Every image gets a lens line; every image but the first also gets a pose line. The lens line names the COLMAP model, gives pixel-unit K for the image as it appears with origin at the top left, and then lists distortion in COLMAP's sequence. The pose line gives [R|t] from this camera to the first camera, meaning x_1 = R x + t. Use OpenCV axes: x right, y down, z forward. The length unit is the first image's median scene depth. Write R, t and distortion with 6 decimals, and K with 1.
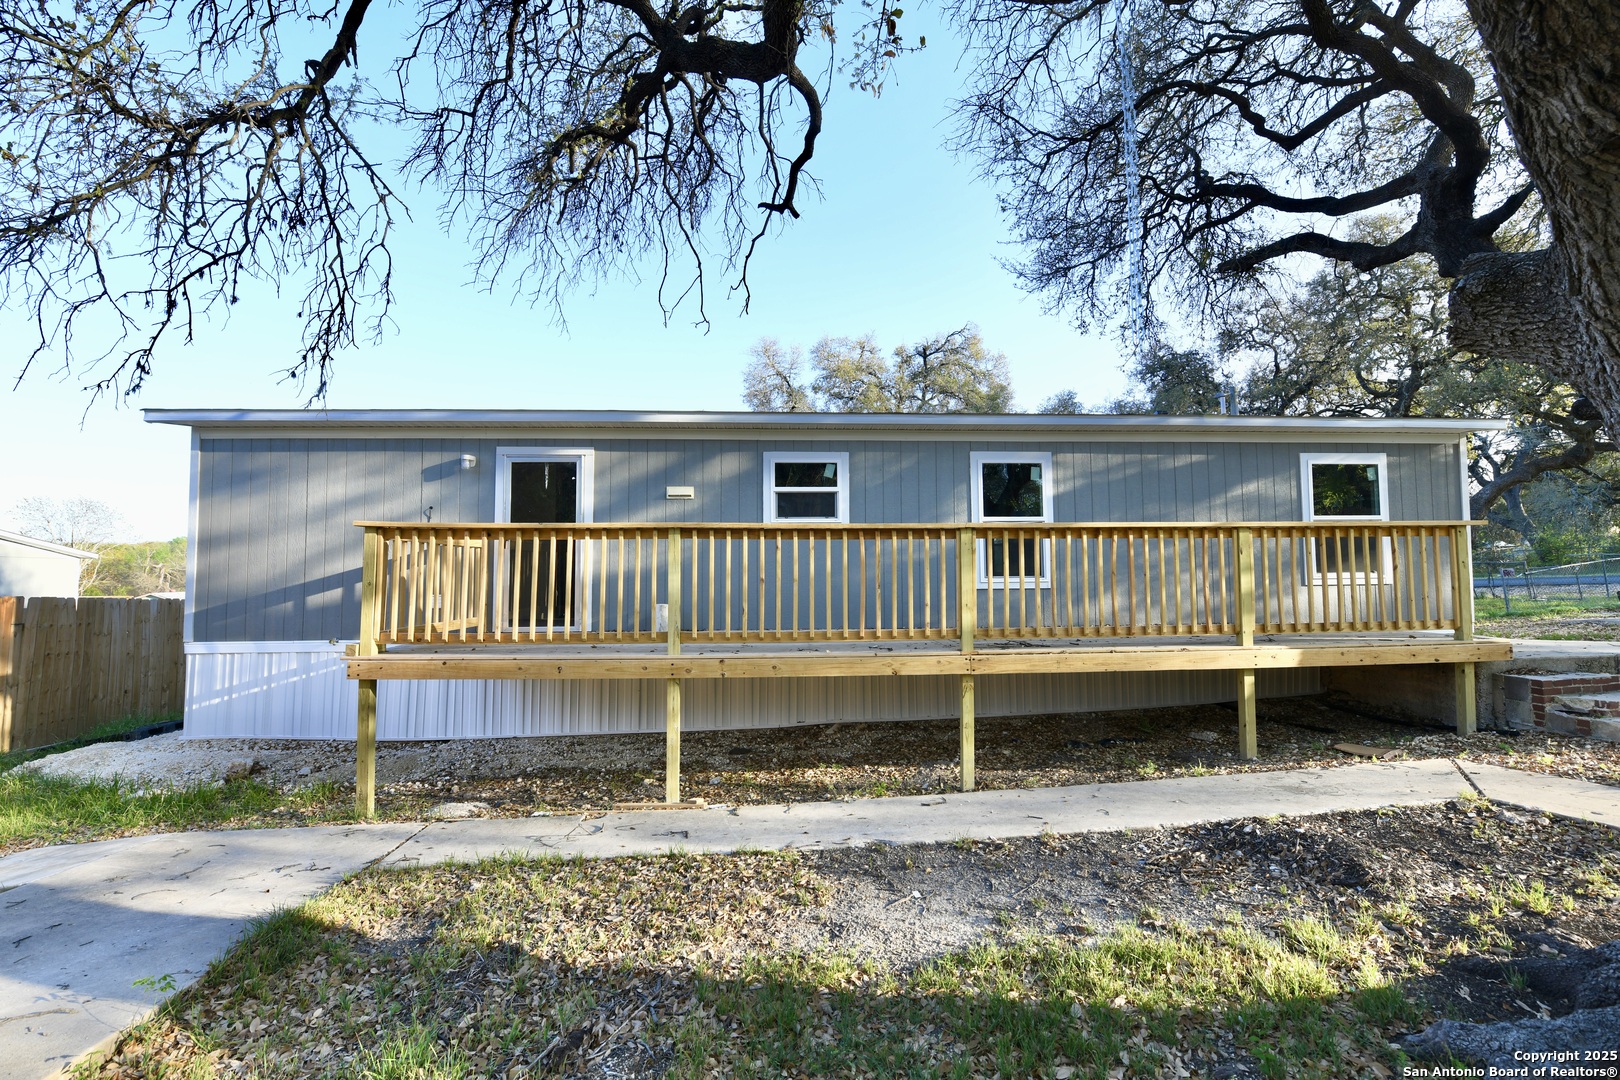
lens RADIAL K [[658.8, 0, 802.4], [0, 658.8, 536.2], [0, 0, 1]] dist [-0.003967, -0.000212]
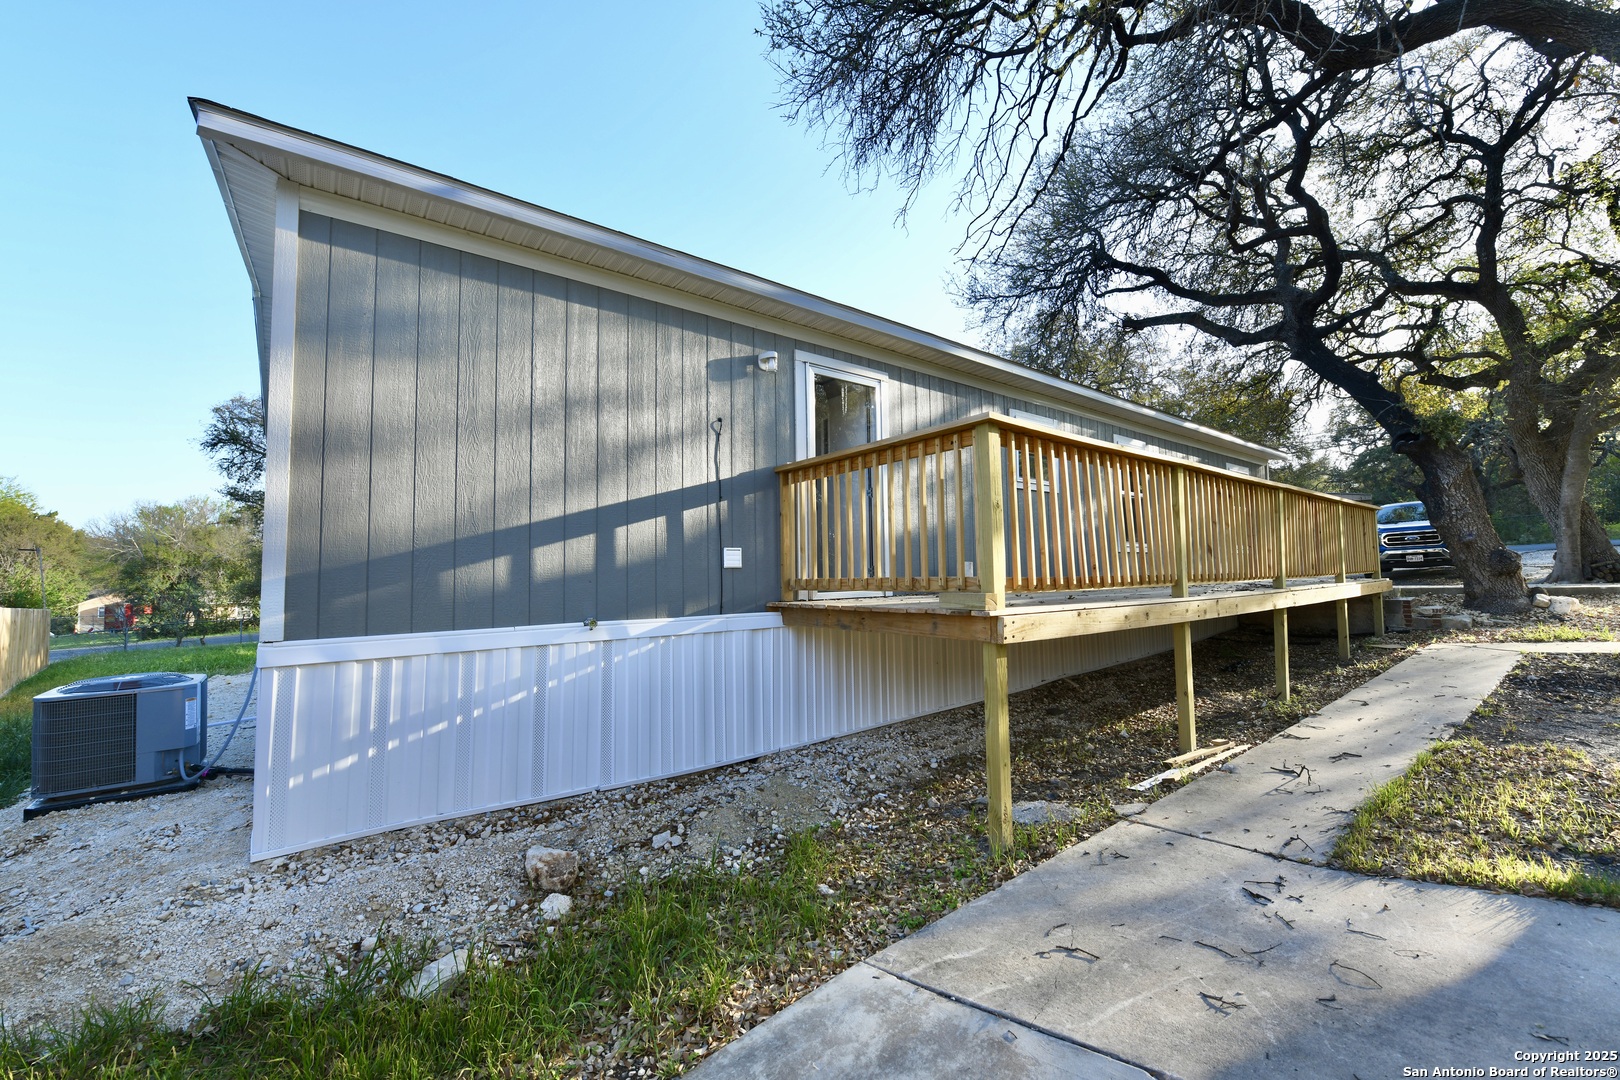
lens RADIAL K [[658.8, 0, 806.0], [0, 658.8, 536.2], [0, 0, 1]] dist [-0.003967, -0.000212]
pose [[0.813526, 0.029651, 0.580772, -0.899619], [-0.013582, 0.999396, -0.031999, 0.097354], [-0.581370, 0.018144, 0.813437, 0.412908]]
